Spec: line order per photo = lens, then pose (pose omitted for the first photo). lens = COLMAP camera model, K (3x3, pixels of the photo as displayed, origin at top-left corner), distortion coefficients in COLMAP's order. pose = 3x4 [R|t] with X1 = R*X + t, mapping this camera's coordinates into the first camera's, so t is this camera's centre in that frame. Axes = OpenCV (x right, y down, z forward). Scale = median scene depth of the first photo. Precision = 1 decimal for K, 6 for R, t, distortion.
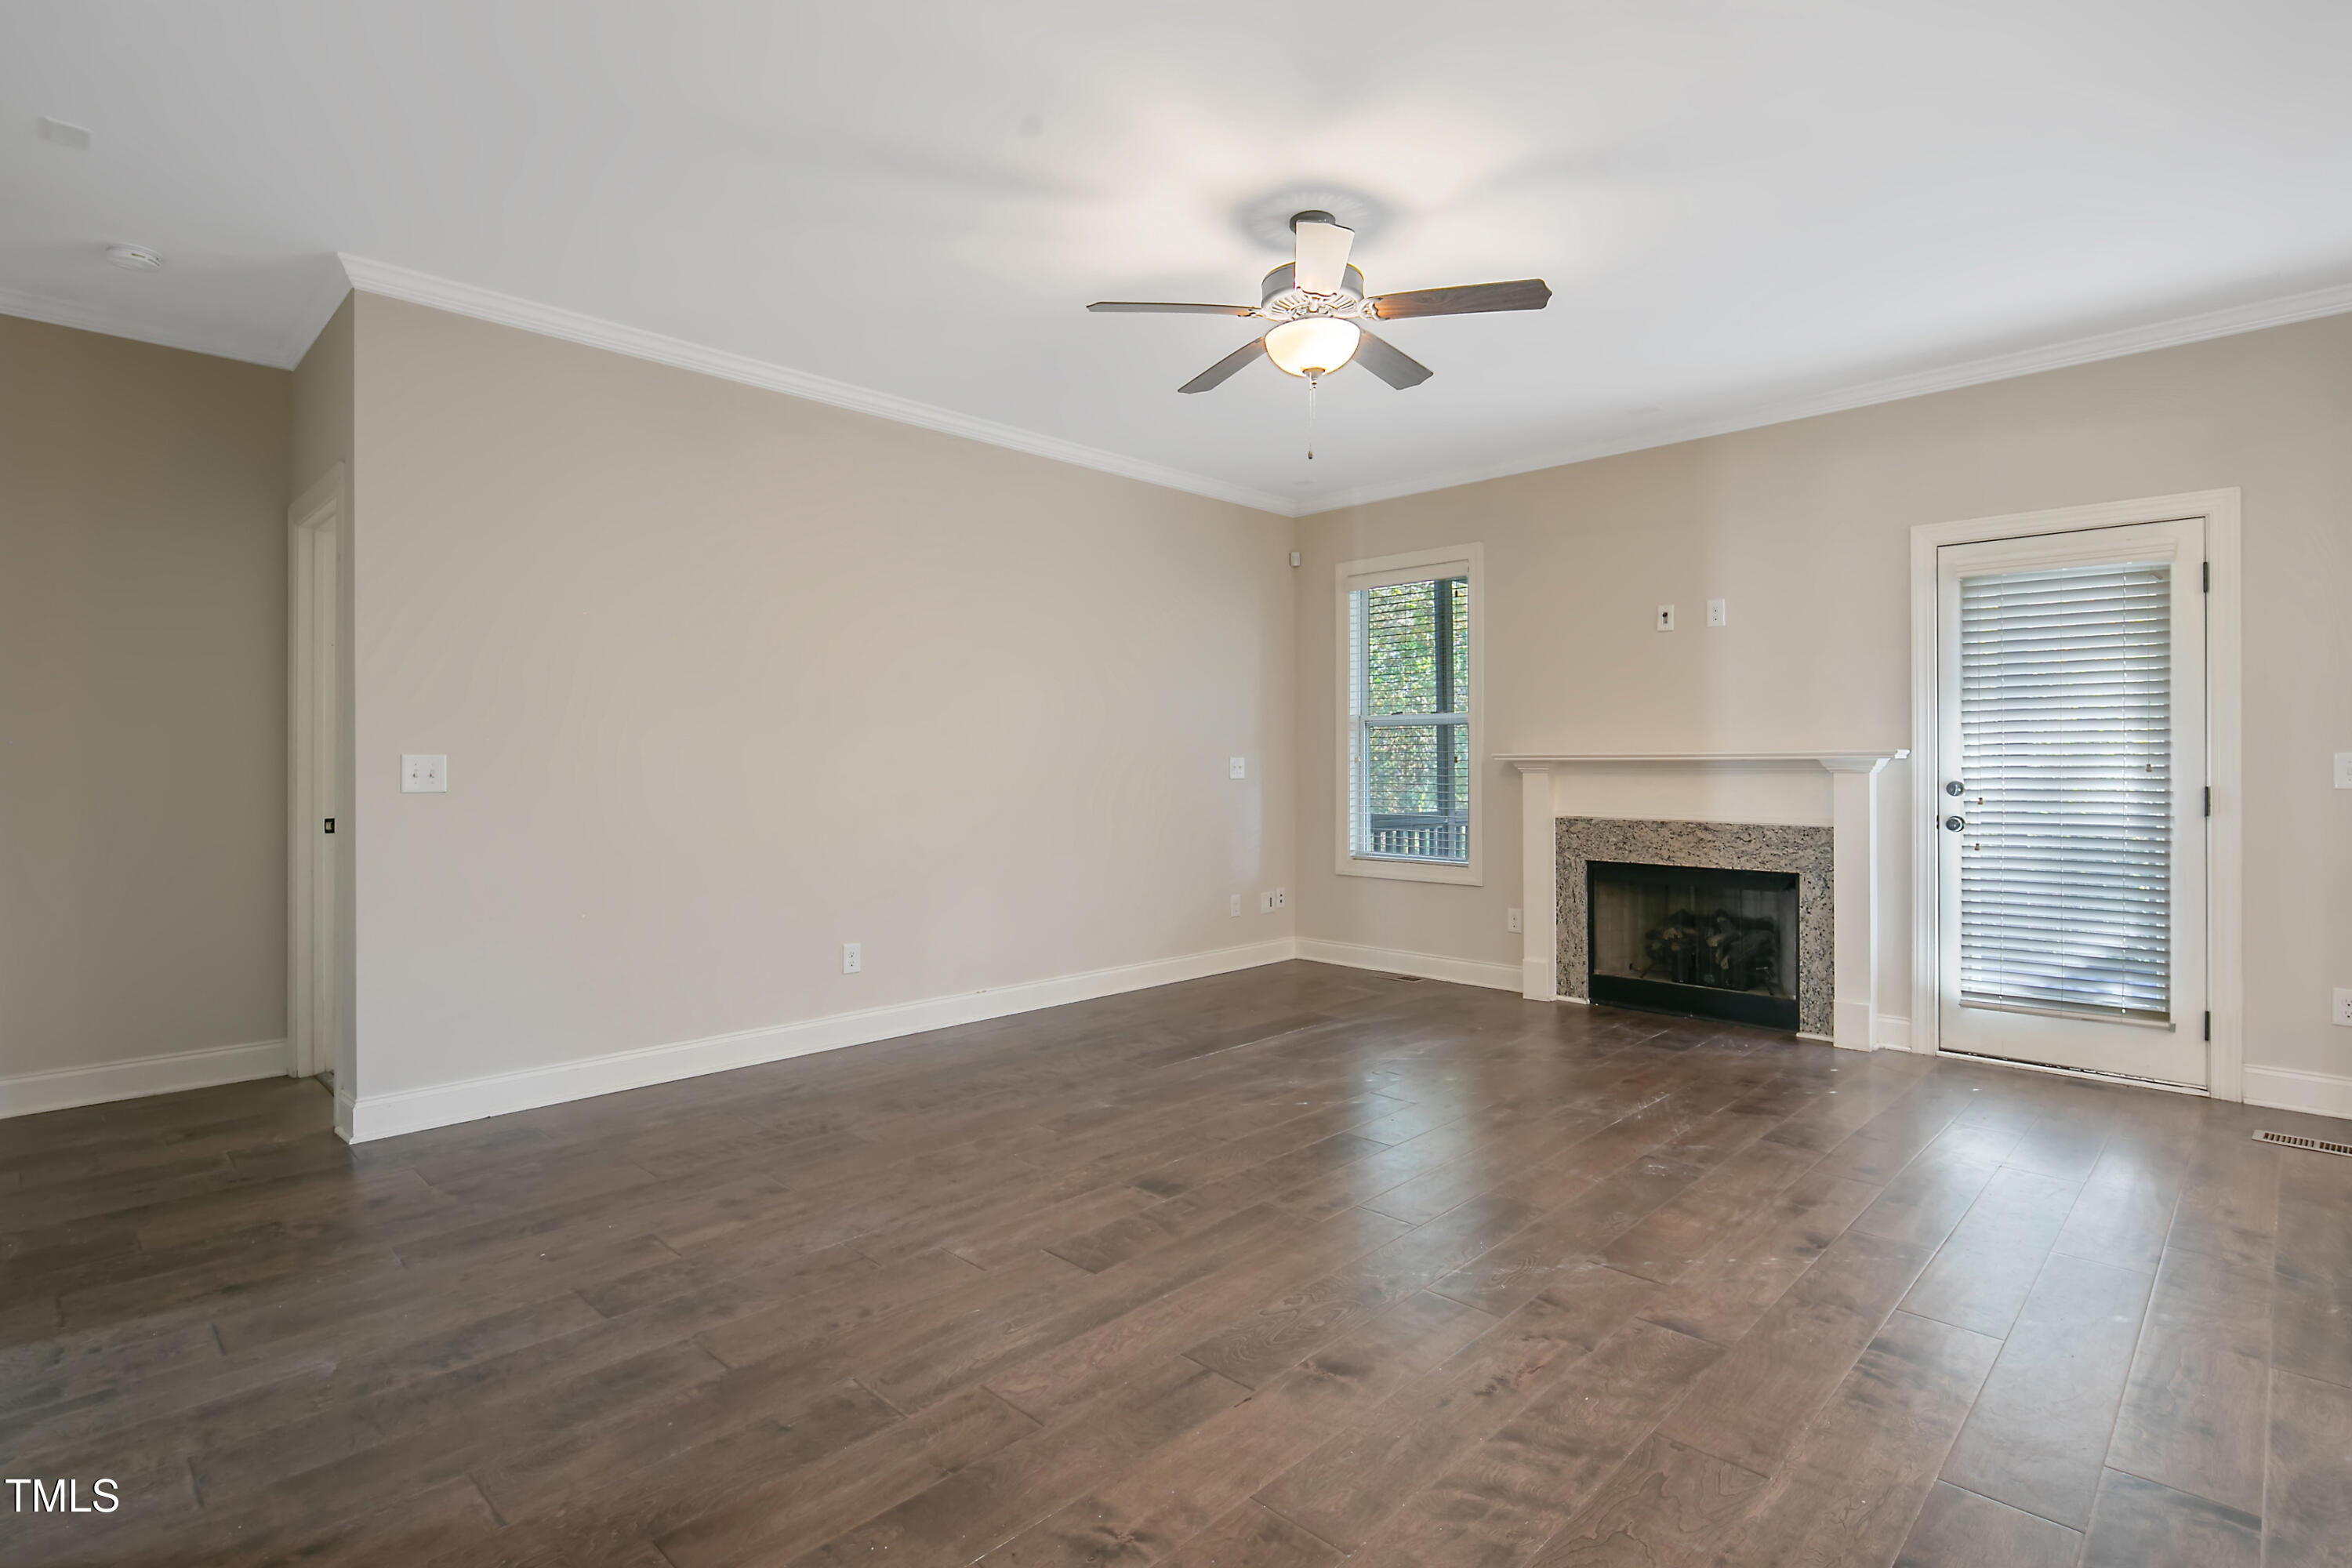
lens RADIAL K [[1142.2, 0, 1179.3], [0, 1142.2, 770.3], [0, 0, 1]] dist [0.003340, -0.000056]
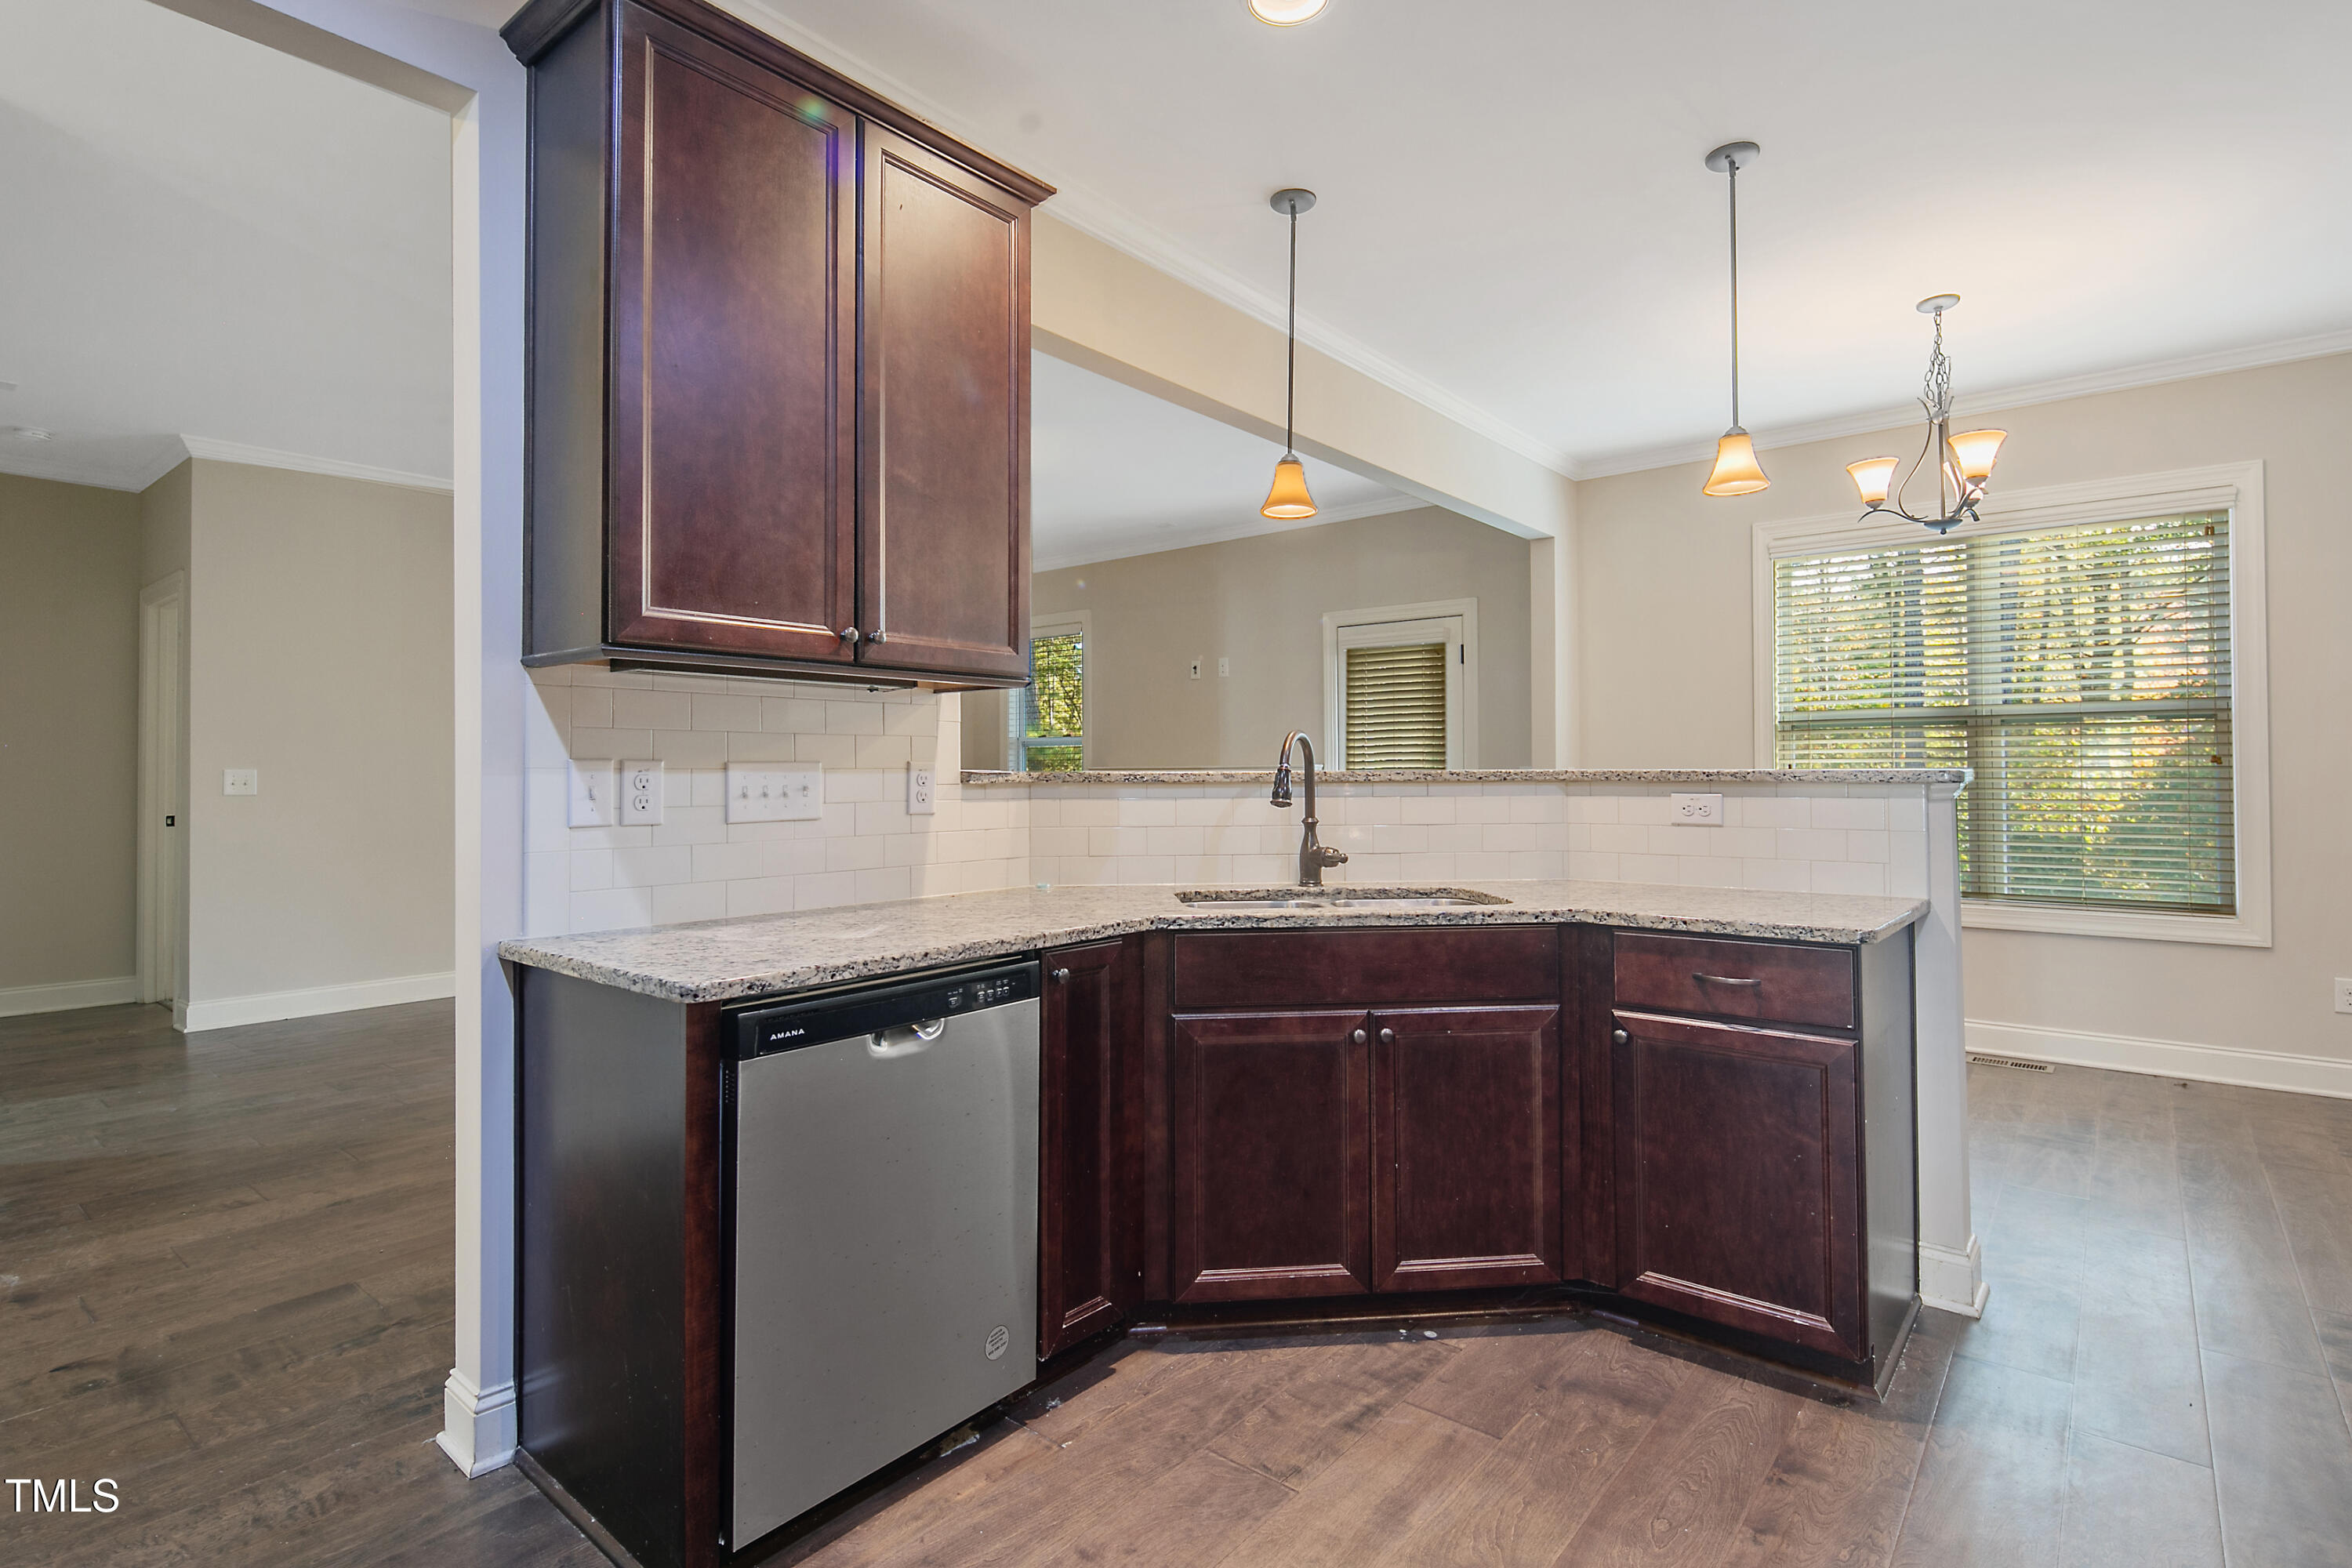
lens RADIAL K [[1142.2, 0, 1167.2], [0, 1142.2, 771.4], [0, 0, 1]] dist [0.003340, -0.000056]
pose [[0.996749, -0.001818, 0.080553, 0.431876], [0.002665, 0.999942, -0.010405, 0.007618], [-0.080529, 0.010586, 0.996696, -0.593349]]
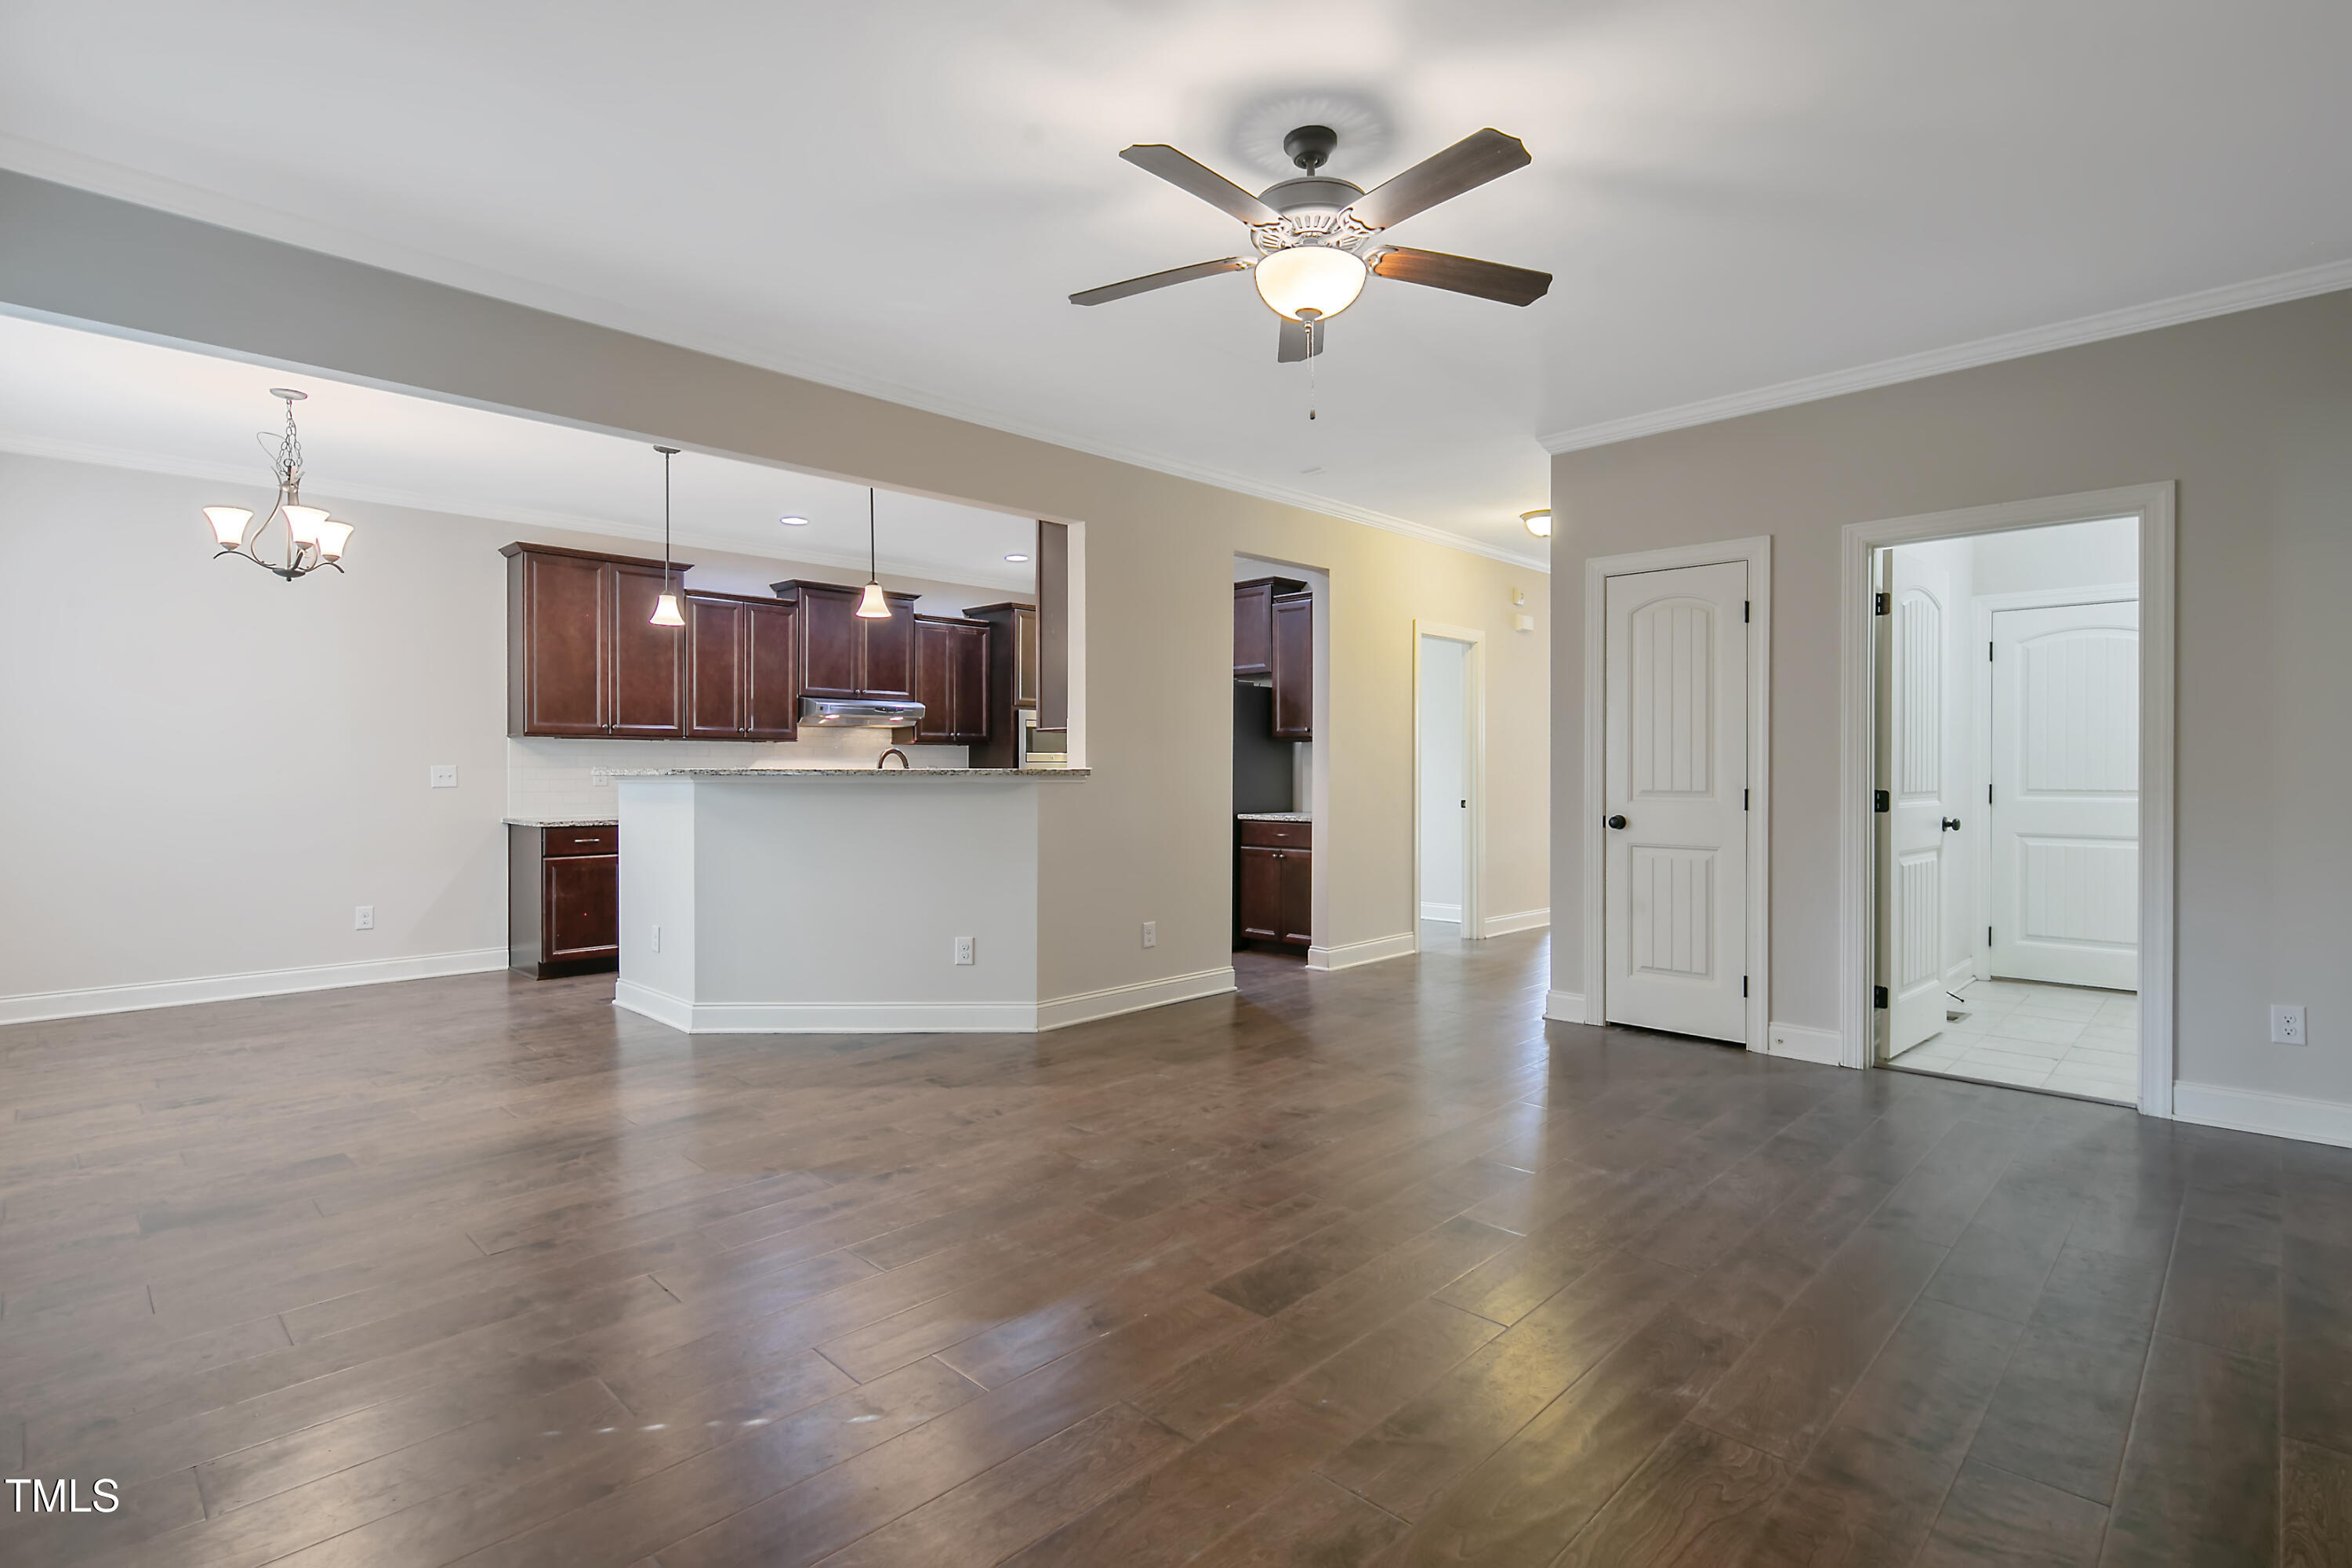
lens RADIAL K [[1142.2, 0, 1189.5], [0, 1142.2, 769.6], [0, 0, 1]] dist [0.003340, -0.000056]
pose [[-0.999962, 0.001720, -0.008566, 0.200472], [0.001648, 0.999964, 0.008347, -0.012954], [0.008580, 0.008333, -0.999928, 1.735712]]
